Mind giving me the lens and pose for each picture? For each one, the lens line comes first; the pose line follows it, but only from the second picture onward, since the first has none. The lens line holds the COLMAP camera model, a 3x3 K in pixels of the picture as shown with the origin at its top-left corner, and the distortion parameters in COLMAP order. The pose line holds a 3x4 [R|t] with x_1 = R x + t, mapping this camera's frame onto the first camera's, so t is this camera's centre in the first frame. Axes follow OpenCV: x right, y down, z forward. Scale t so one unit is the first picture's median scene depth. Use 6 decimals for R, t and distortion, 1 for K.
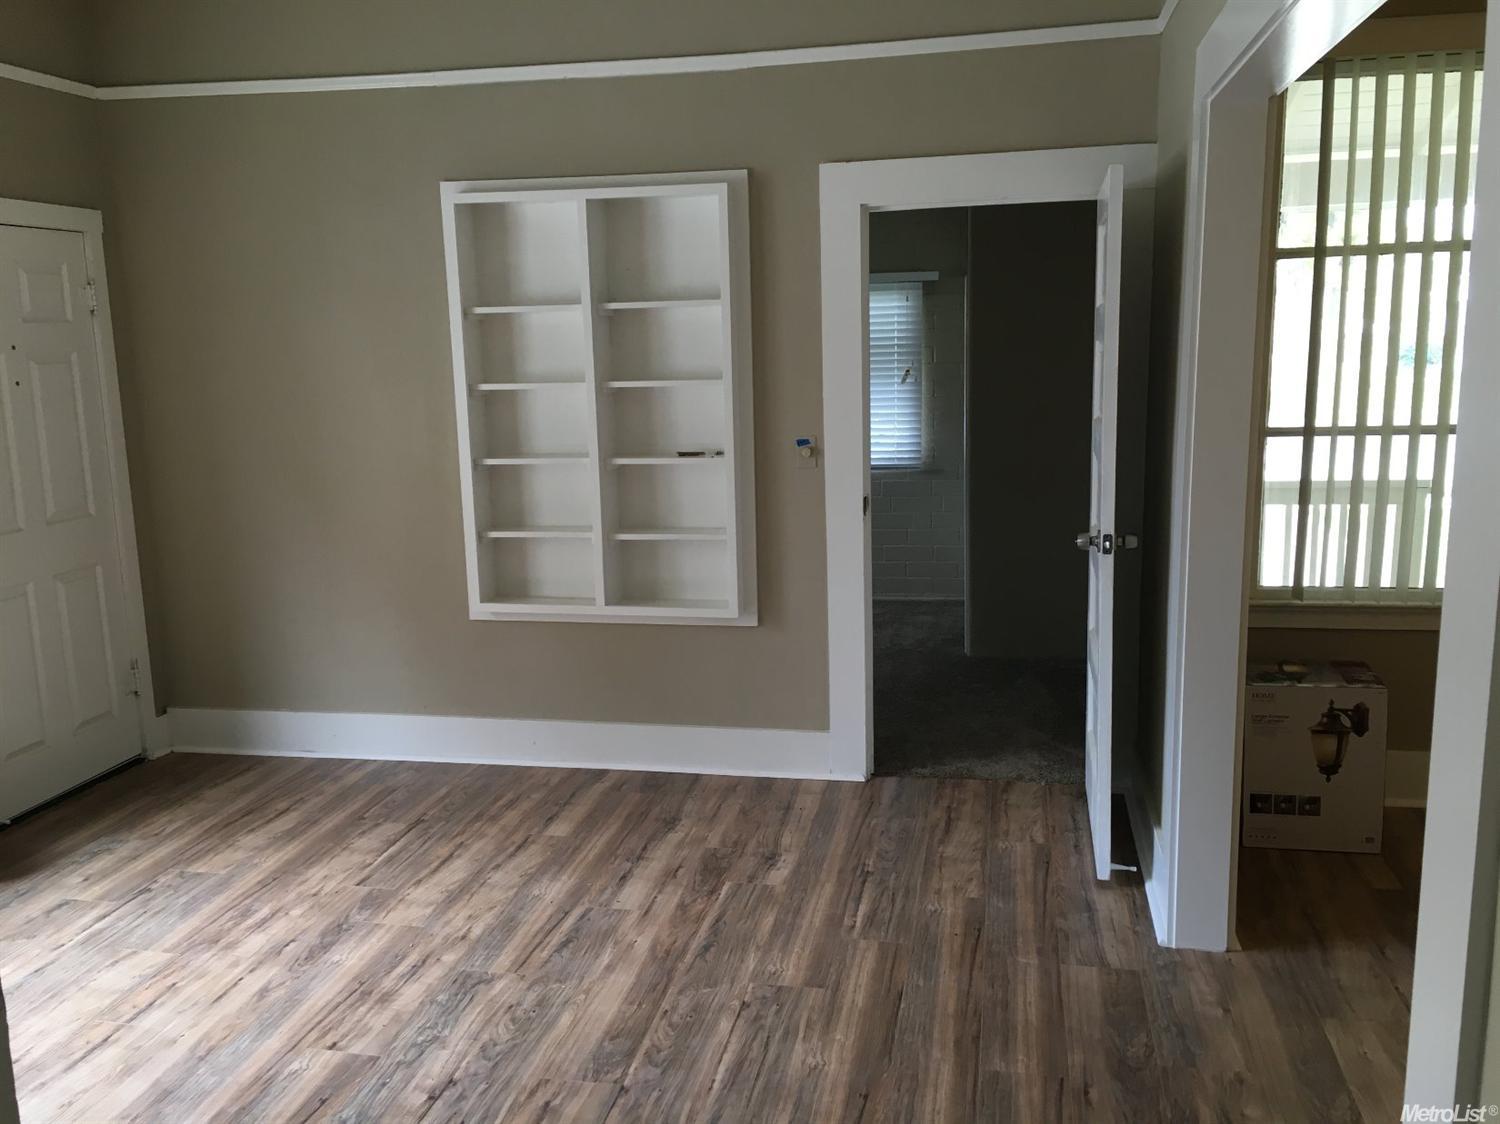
lens RADIAL K [[1253.7, 0, 750.0], [0, 1253.7, 562.0], [0, 0, 1]] dist [0.007689, 0.000159]
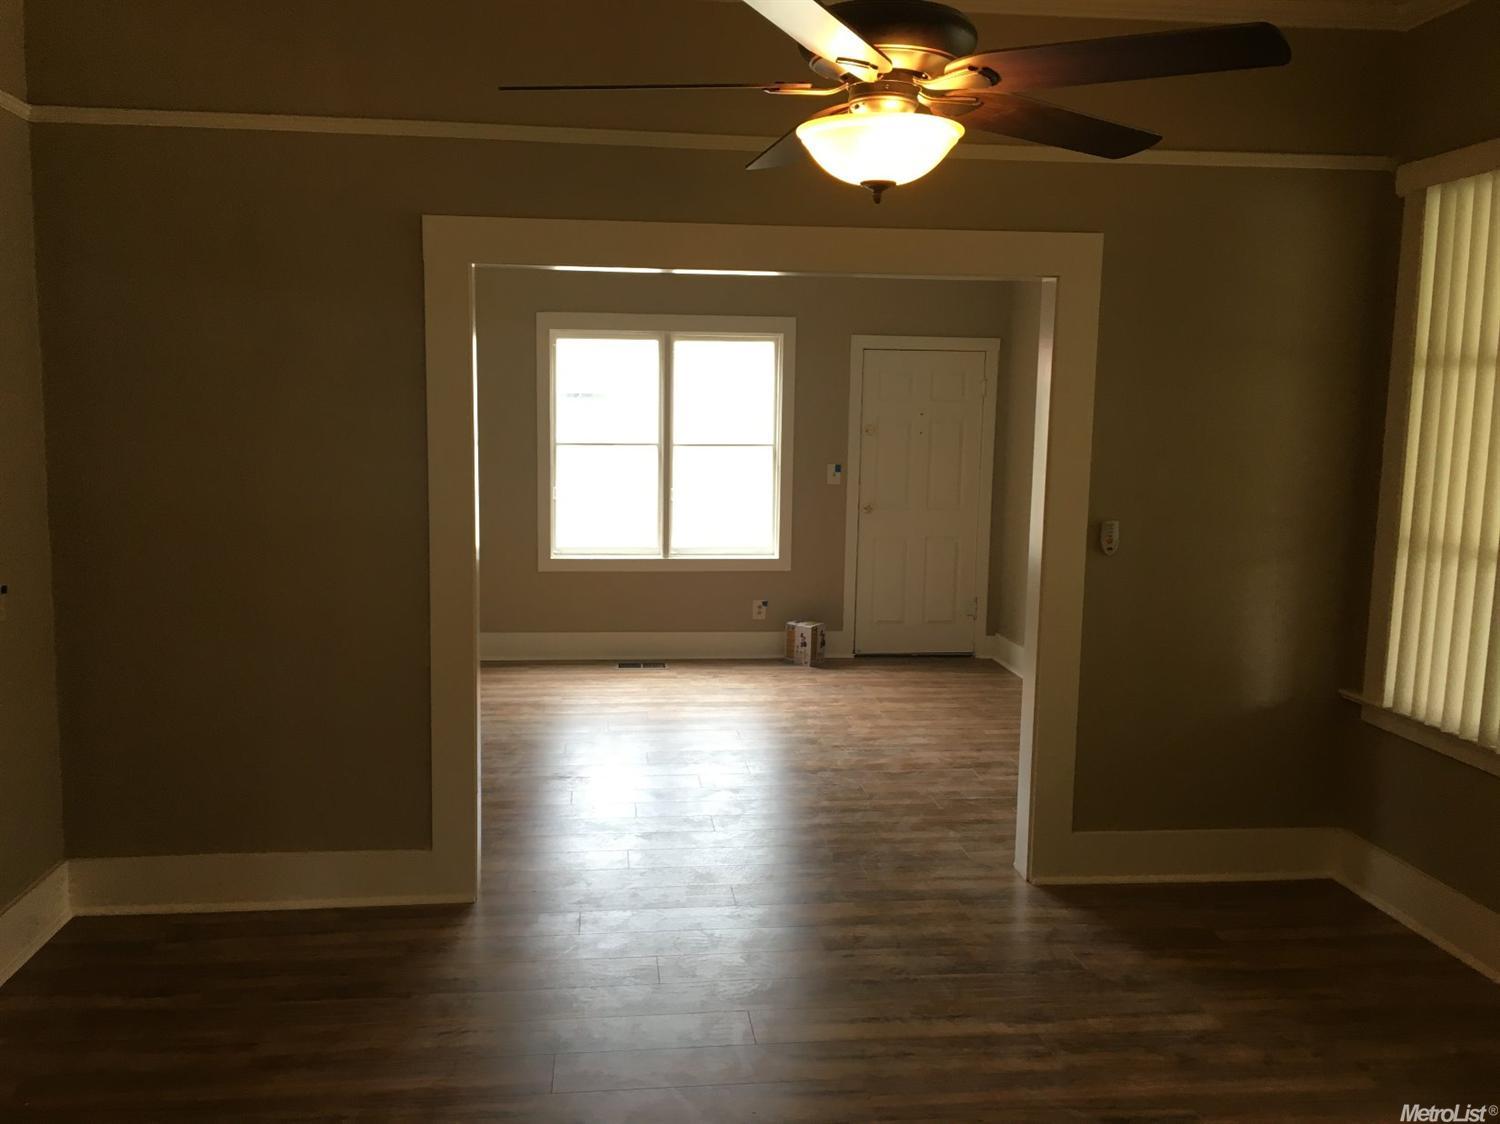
lens RADIAL K [[1240.3, 0, 750.0], [0, 1240.3, 562.0], [0, 0, 1]] dist [0.008581, 0.005234]
pose [[0.312918, 0.146189, -0.938462, 1.331520], [-0.189124, 0.977887, 0.089270, -0.082566], [0.930760, 0.149551, 0.333647, 0.196325]]
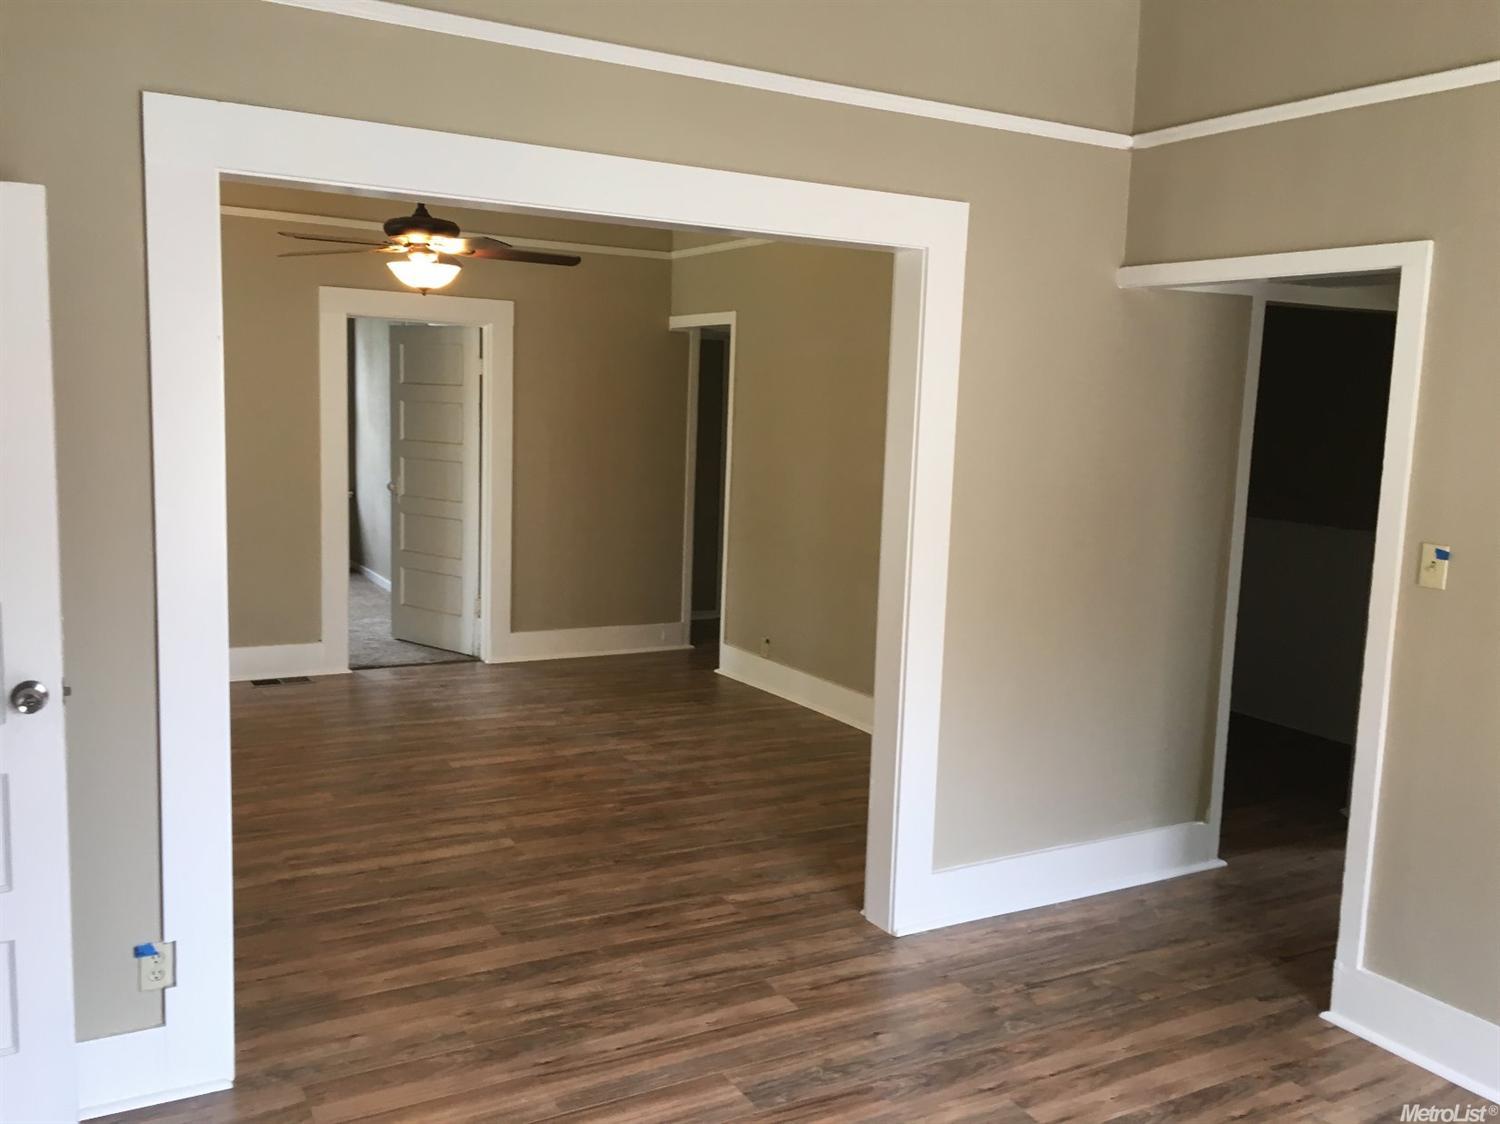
lens RADIAL K [[1253.7, 0, 750.0], [0, 1253.7, 562.0], [0, 0, 1]] dist [0.007689, 0.000159]
pose [[-0.668398, -0.097809, 0.737345, -0.486275], [0.111808, 0.966841, 0.229605, -0.196837], [-0.735352, 0.235908, -0.635299, 1.090582]]
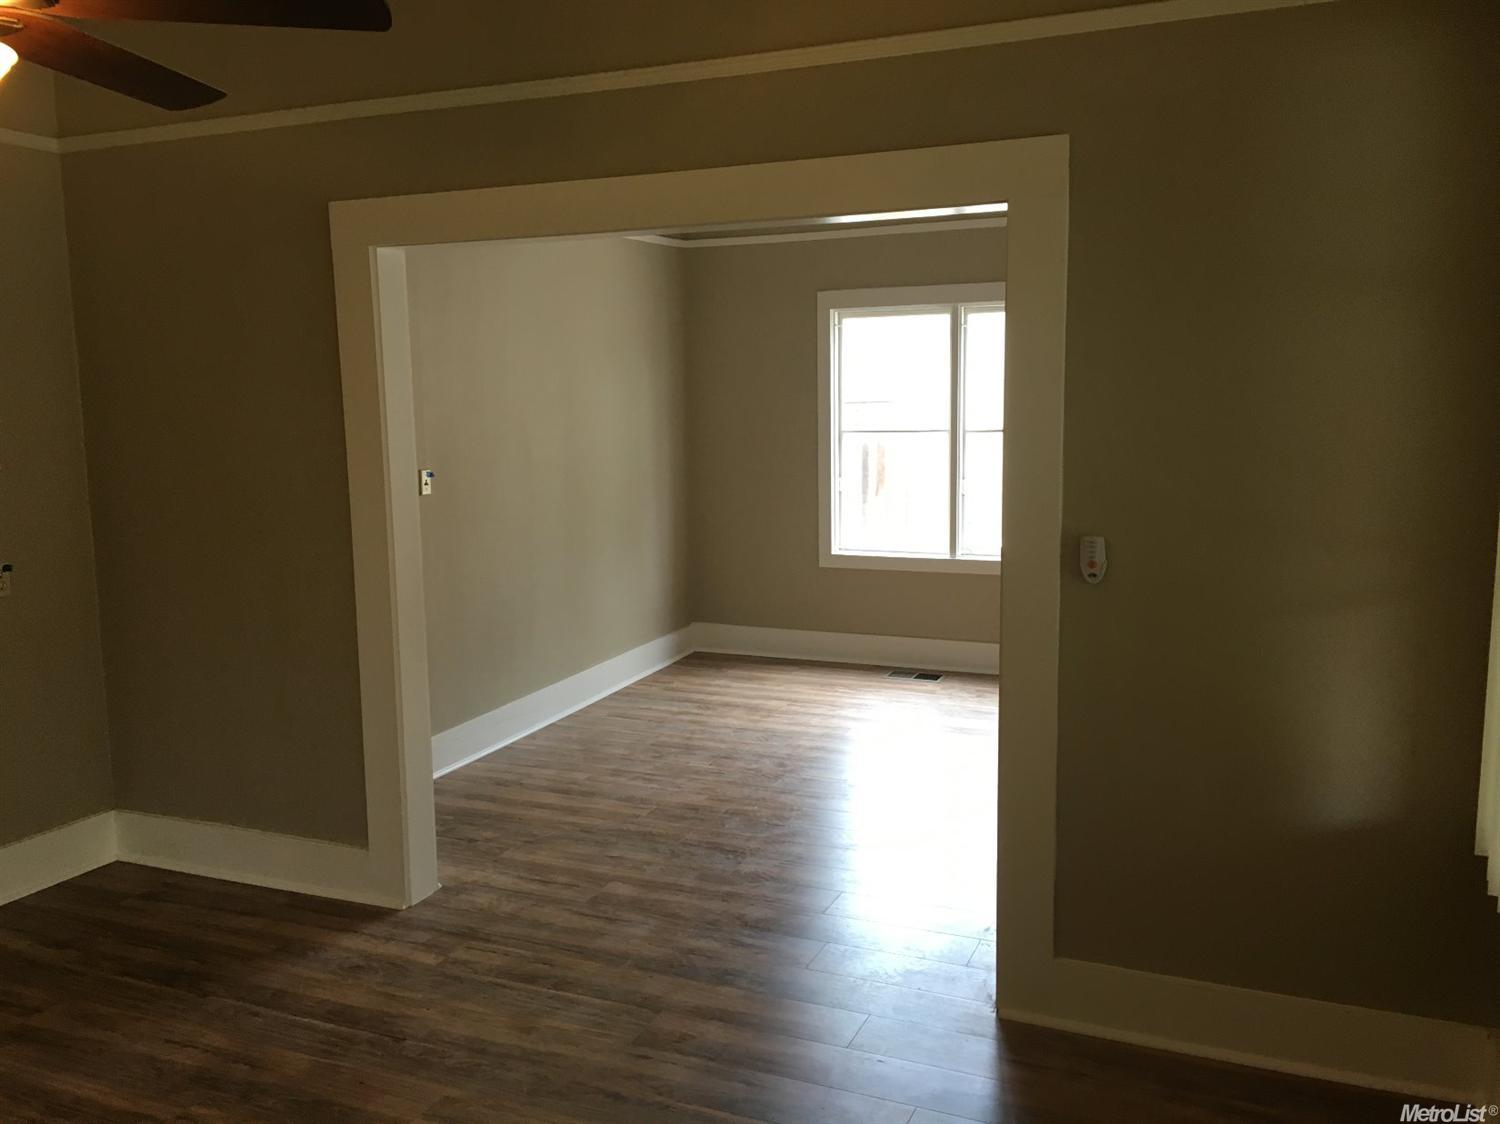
lens RADIAL K [[1253.7, 0, 750.0], [0, 1253.7, 562.0], [0, 0, 1]] dist [0.007689, 0.000159]
pose [[-0.189704, 0.158829, -0.968909, 1.202214], [-0.156164, 0.969386, 0.189483, -0.186165], [0.969343, 0.187254, -0.159094, 0.803287]]
